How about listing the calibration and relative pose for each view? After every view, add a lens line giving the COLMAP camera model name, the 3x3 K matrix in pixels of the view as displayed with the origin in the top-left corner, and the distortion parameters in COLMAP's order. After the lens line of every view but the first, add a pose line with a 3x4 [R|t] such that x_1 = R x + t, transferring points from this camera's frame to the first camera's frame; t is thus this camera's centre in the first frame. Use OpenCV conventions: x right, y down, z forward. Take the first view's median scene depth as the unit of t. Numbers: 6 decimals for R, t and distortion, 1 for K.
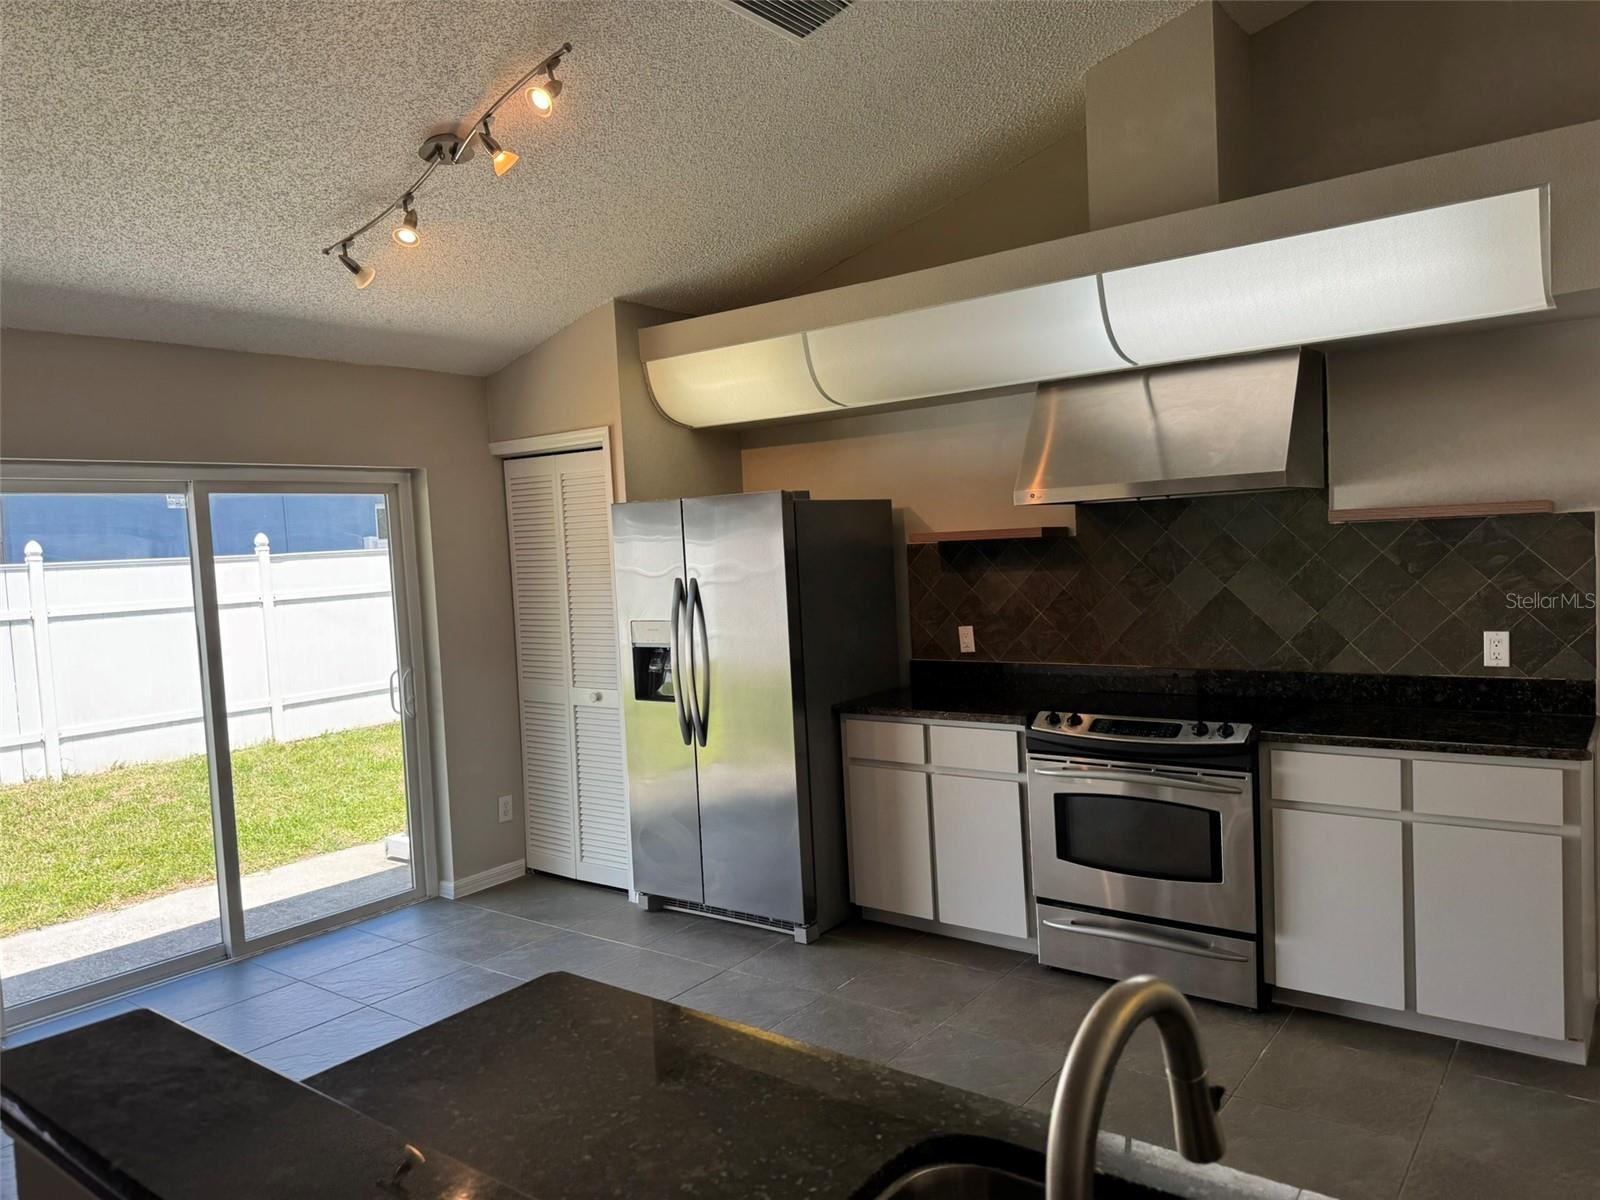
lens RADIAL K [[1135.7, 0, 799.4], [0, 1135.7, 604.3], [0, 0, 1]] dist [0.039926, -0.042301]
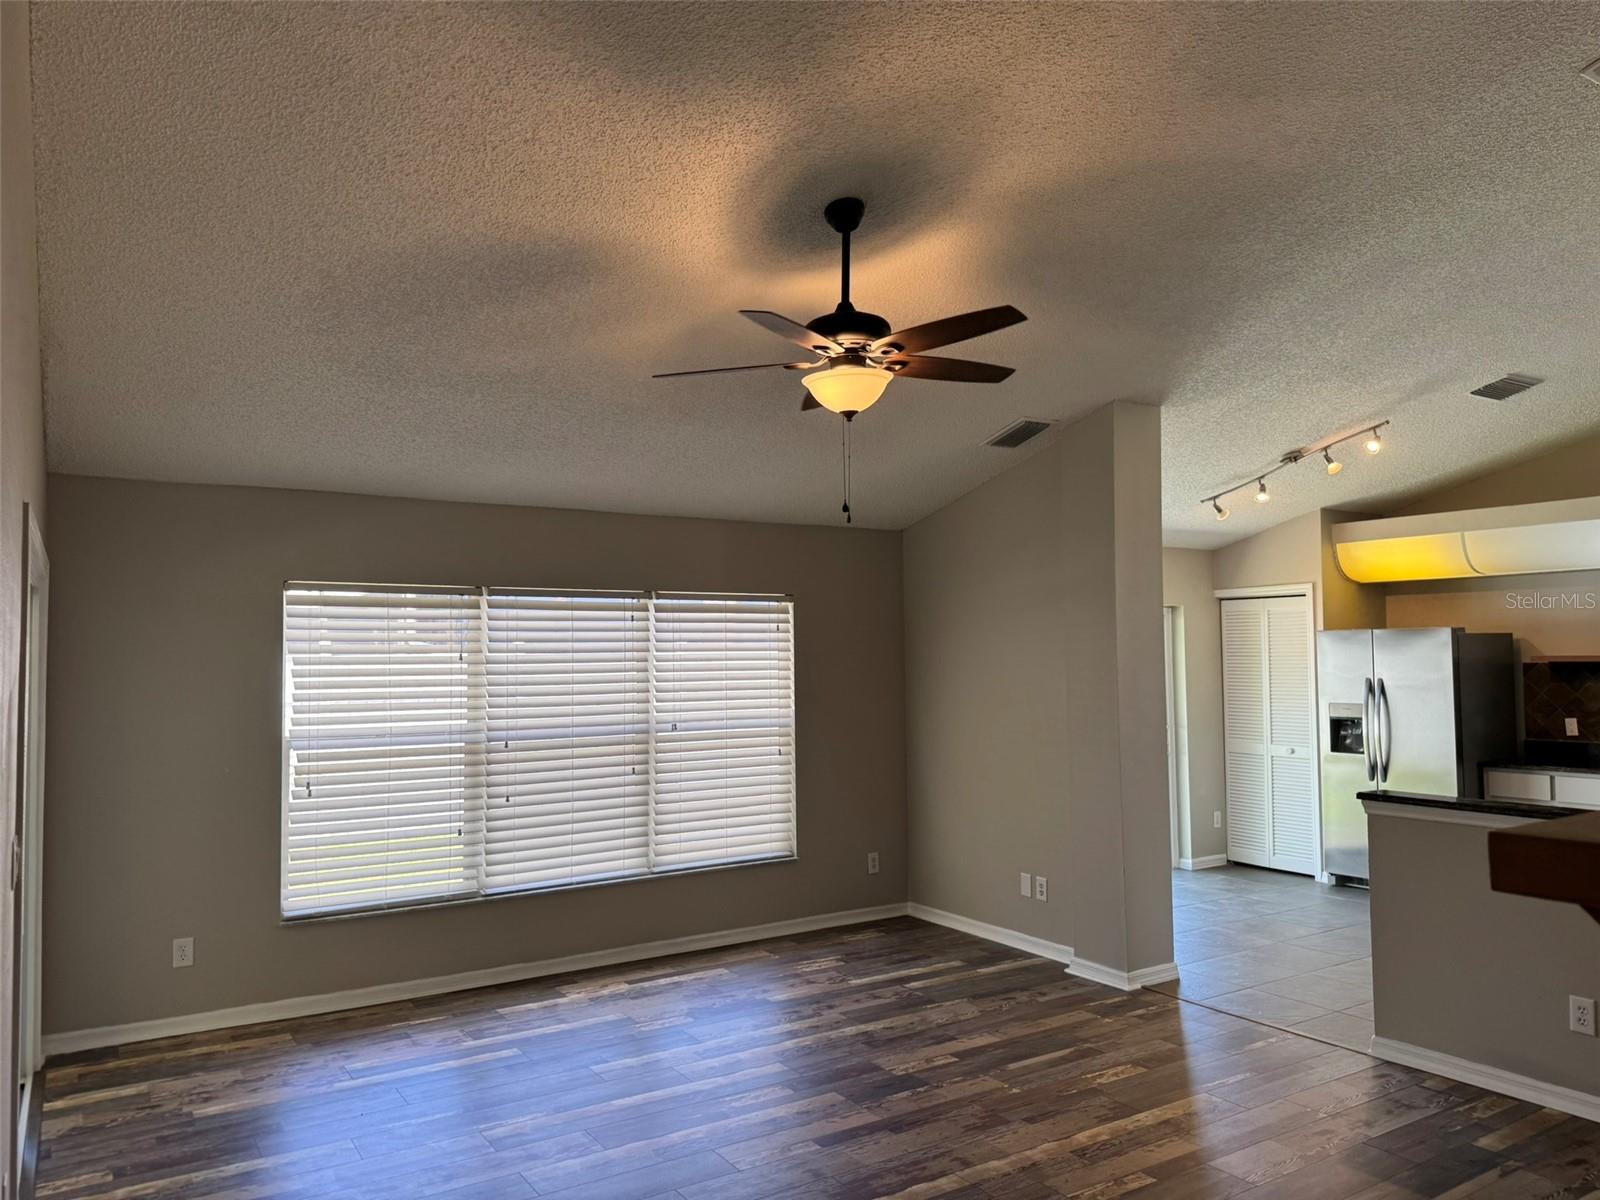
lens RADIAL K [[1135.7, 0, 802.7], [0, 1135.7, 613.0], [0, 0, 1]] dist [0.039926, -0.042301]
pose [[0.936790, 0.024285, -0.349047, -0.301742], [-0.053014, 0.995923, -0.072991, 0.048241], [0.345851, 0.086882, 0.934258, -0.846955]]
